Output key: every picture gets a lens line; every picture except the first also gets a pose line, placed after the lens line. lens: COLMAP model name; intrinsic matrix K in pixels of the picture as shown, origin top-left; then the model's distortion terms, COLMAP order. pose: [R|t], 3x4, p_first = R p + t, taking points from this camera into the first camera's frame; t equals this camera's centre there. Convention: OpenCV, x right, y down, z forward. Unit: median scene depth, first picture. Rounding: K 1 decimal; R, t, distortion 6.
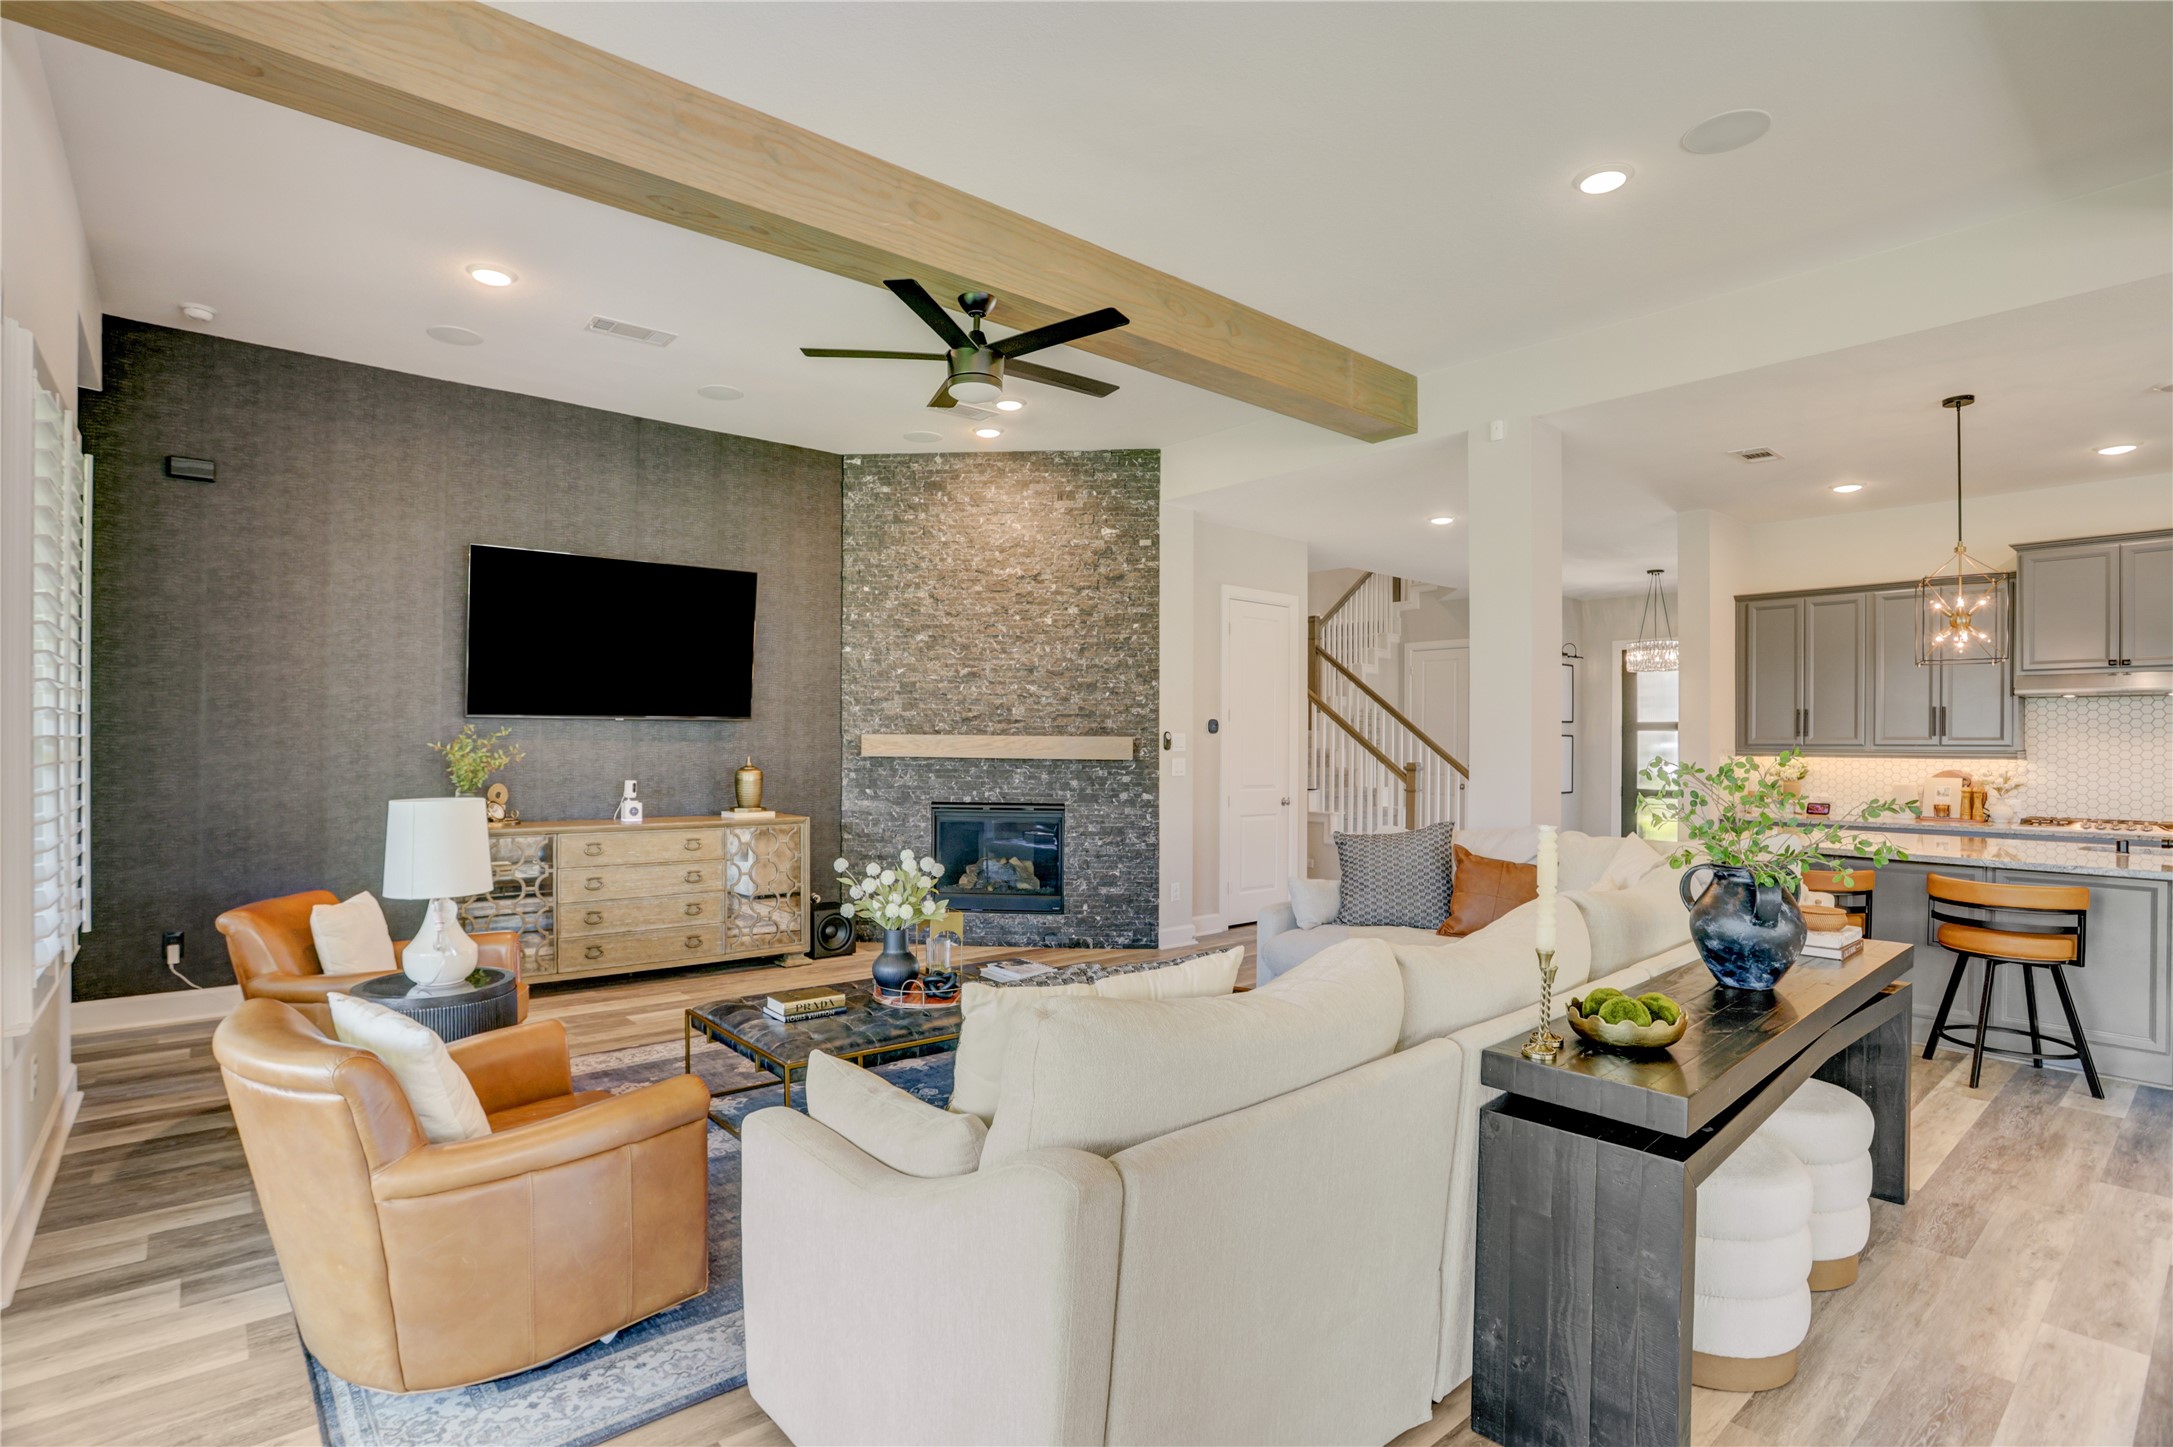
lens RADIAL K [[1062.1, 0, 1102.9], [0, 1062.1, 737.1], [0, 0, 1]] dist [-0.016033, 0.004673]
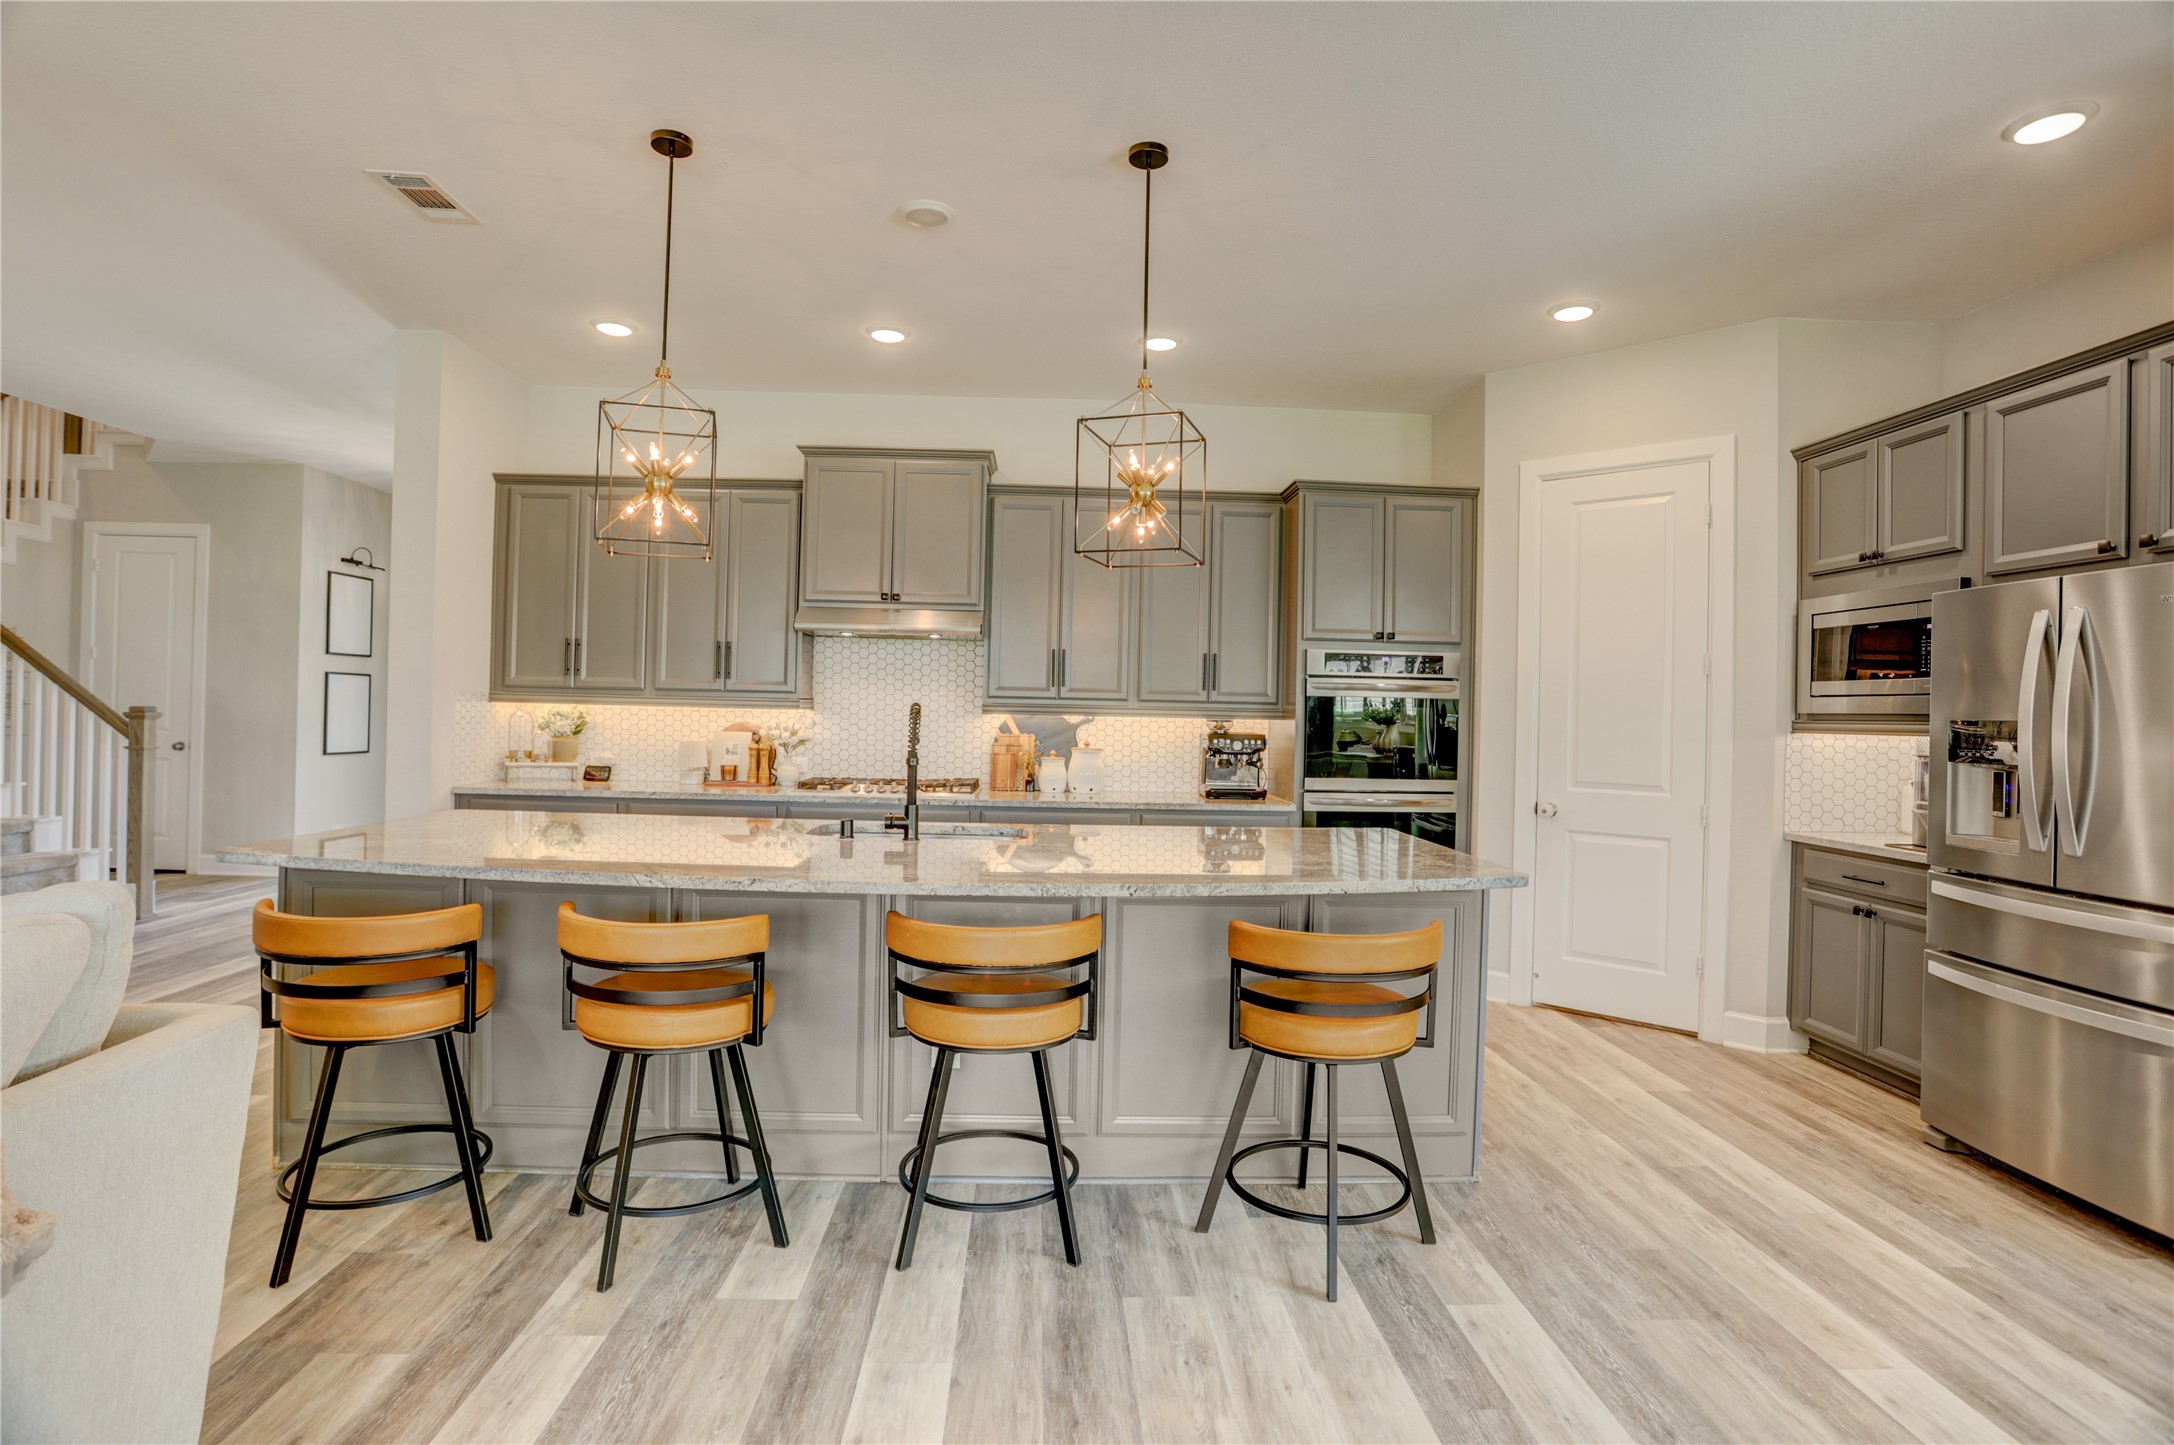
lens RADIAL K [[1062.6, 0, 1072.3], [0, 1062.6, 711.8], [0, 0, 1]] dist [-0.016033, 0.004673]
pose [[0.642273, 0.006524, 0.766448, 0.359343], [-0.021847, 0.999713, 0.009798, 0.010227], [-0.766164, -0.023038, 0.642232, 0.294611]]
